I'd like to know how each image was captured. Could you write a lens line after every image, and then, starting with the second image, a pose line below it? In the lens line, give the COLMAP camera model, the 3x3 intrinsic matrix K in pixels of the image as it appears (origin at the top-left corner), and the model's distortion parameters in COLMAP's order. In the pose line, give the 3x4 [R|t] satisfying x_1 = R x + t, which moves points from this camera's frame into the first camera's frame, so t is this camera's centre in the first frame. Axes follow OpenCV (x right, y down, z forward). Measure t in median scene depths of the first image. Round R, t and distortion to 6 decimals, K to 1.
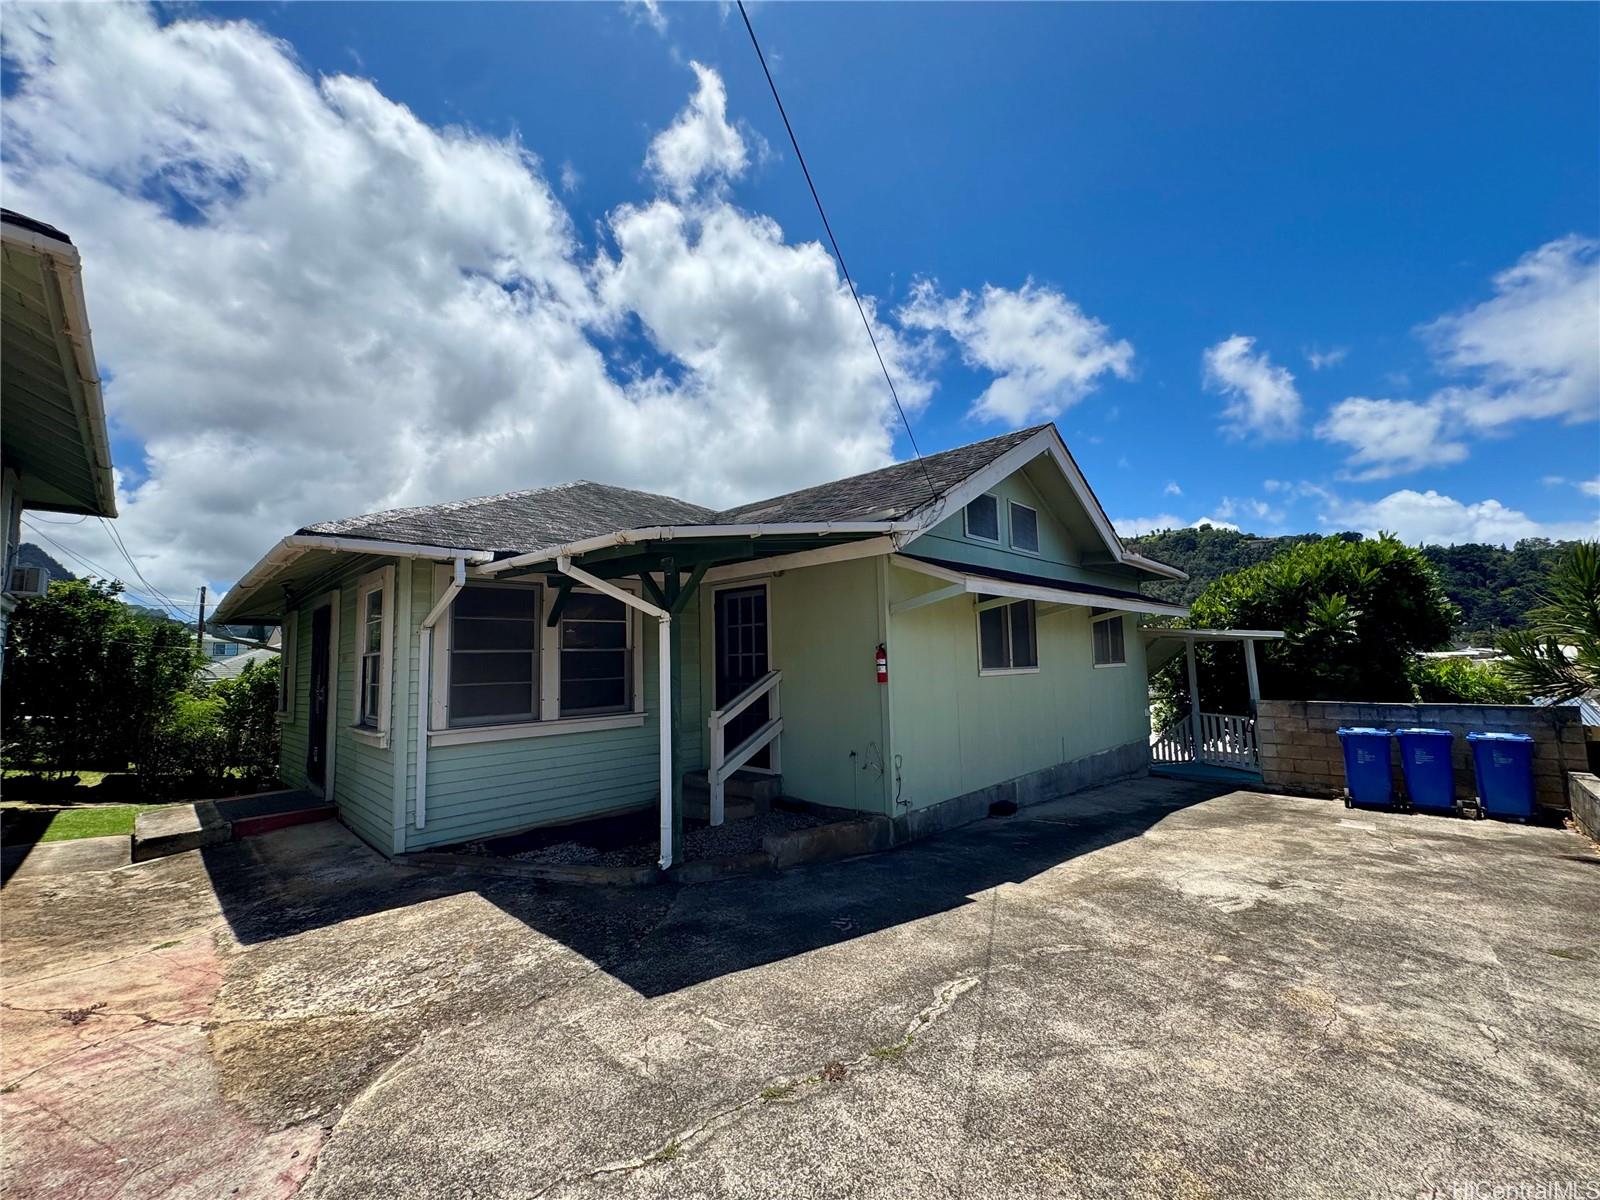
lens RADIAL K [[637.8, 0, 791.1], [0, 637.8, 605.1], [0, 0, 1]] dist [-0.004775, 0.000542]
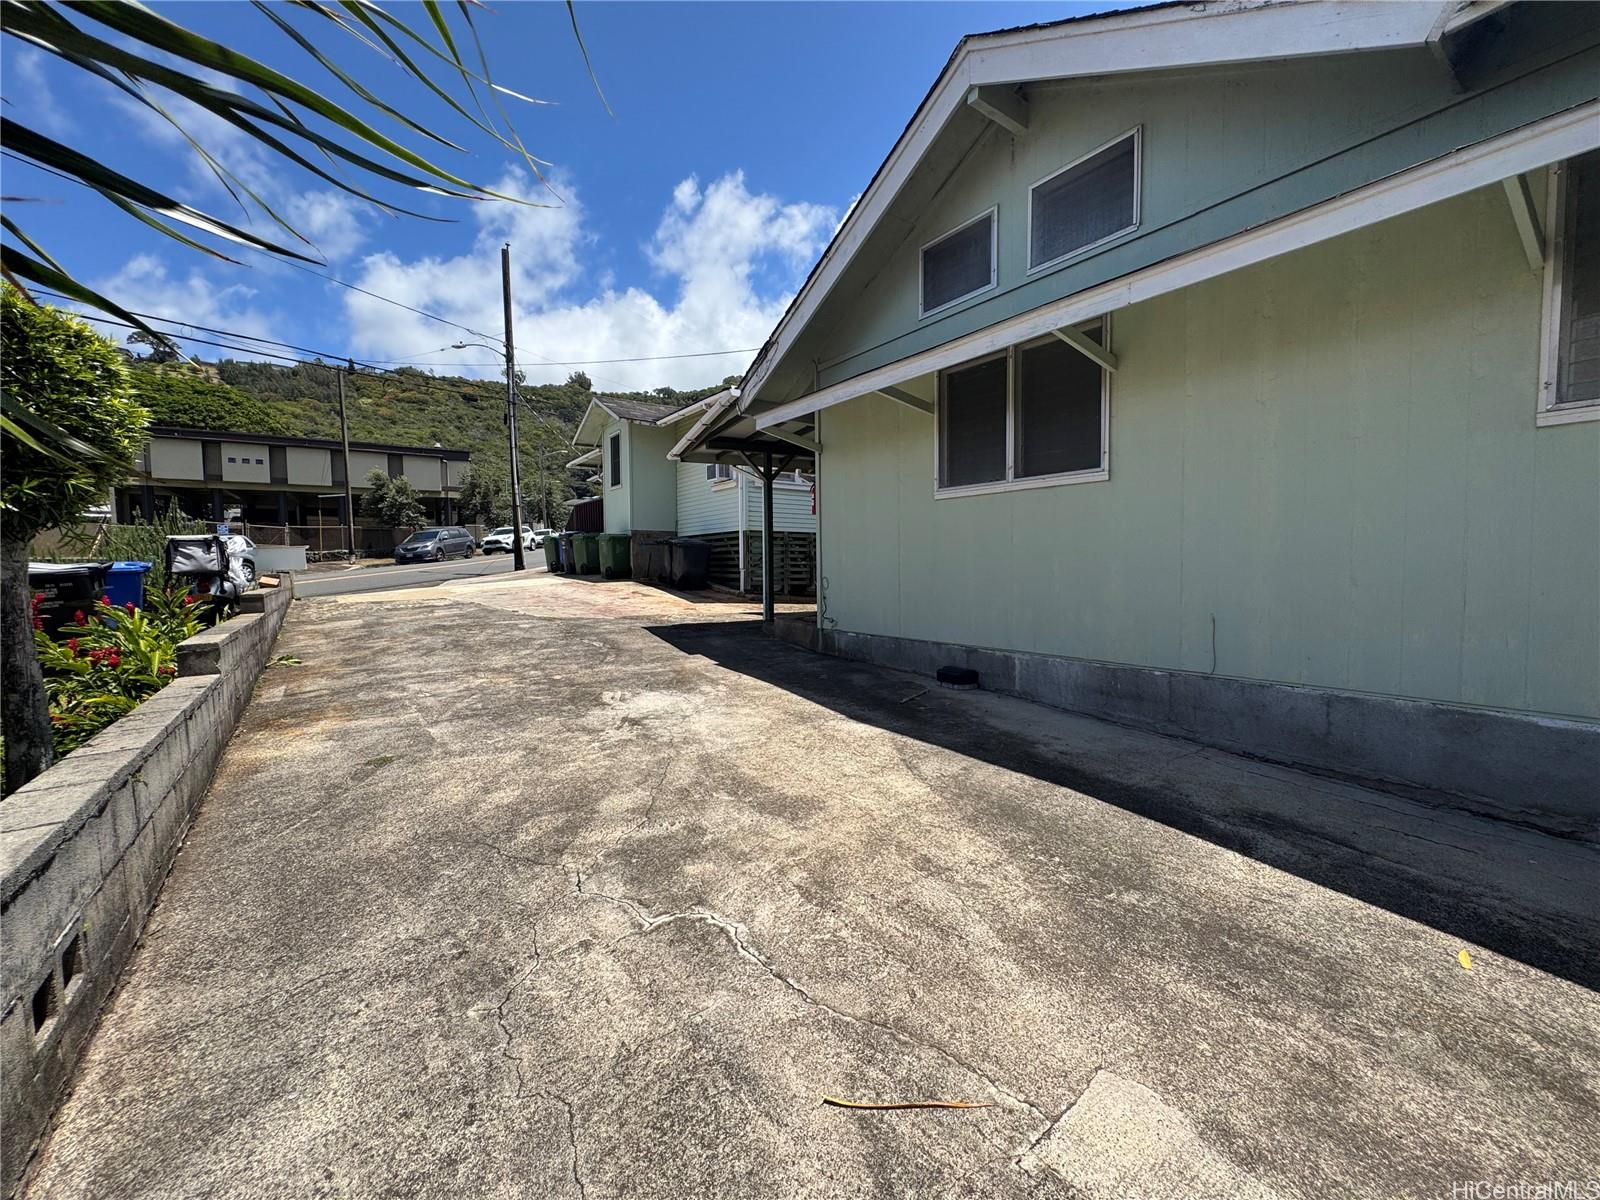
lens RADIAL K [[637.8, 0, 820.7], [0, 637.8, 603.5], [0, 0, 1]] dist [-0.004775, 0.000542]
pose [[-0.137662, 0.087699, -0.986589, 3.164994], [0.101956, 0.992036, 0.073957, 0.475794], [0.985218, -0.090408, -0.145508, 2.798169]]
